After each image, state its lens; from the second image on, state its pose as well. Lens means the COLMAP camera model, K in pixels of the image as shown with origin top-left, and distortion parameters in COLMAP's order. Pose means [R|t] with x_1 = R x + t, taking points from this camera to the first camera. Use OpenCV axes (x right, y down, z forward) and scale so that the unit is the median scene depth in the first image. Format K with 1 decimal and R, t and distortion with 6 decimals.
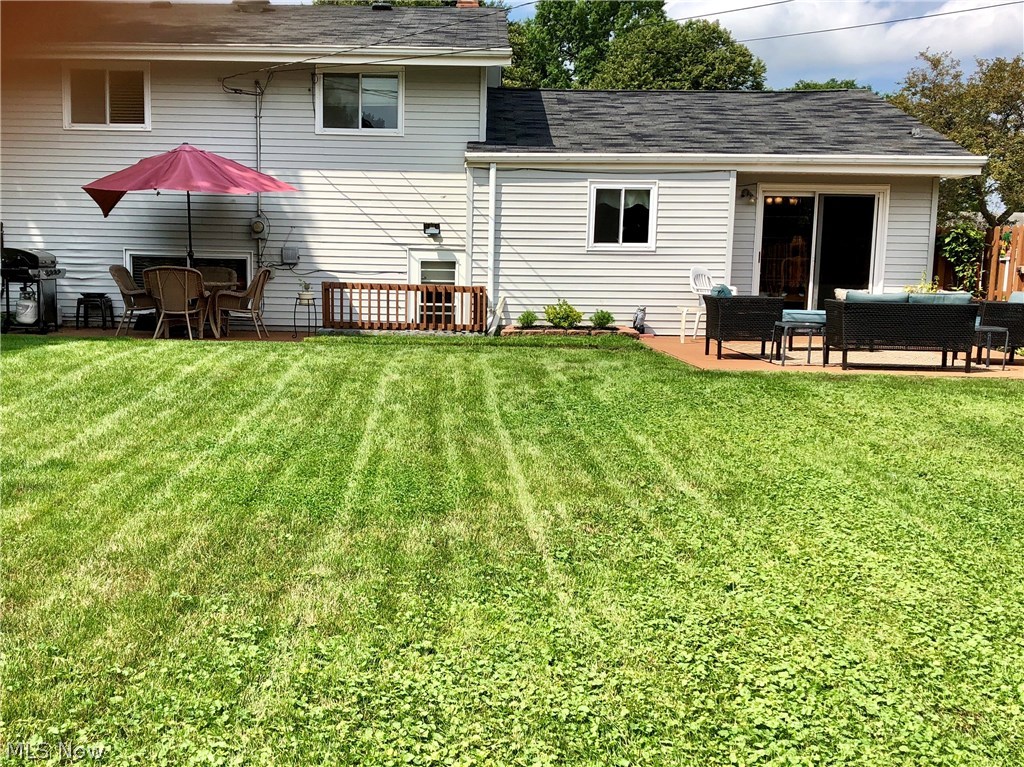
lens RADIAL K [[853.5, 0, 514.3], [0, 853.5, 375.4], [0, 0, 1]] dist [0.043890, -0.033862]
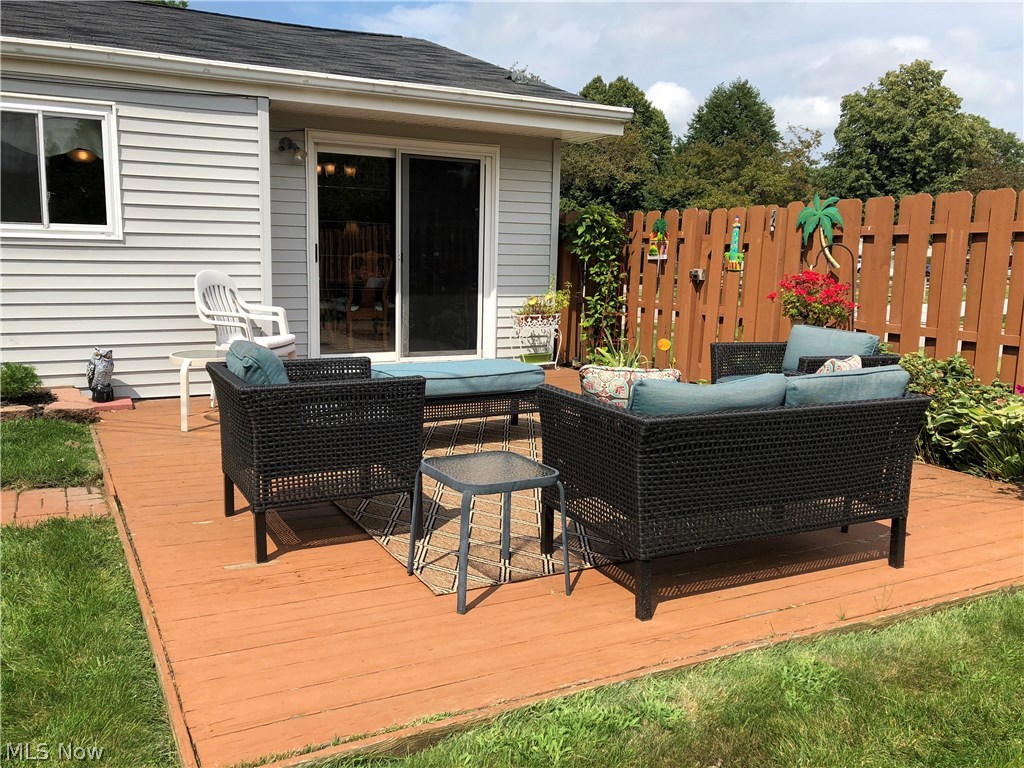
lens RADIAL K [[853.5, 0, 503.2], [0, 853.5, 377.5], [0, 0, 1]] dist [0.043890, -0.033862]
pose [[0.872548, -0.070394, 0.483430, 0.106137], [0.062415, 0.997518, 0.032599, -0.064168], [-0.484525, 0.001729, 0.874776, 0.423908]]
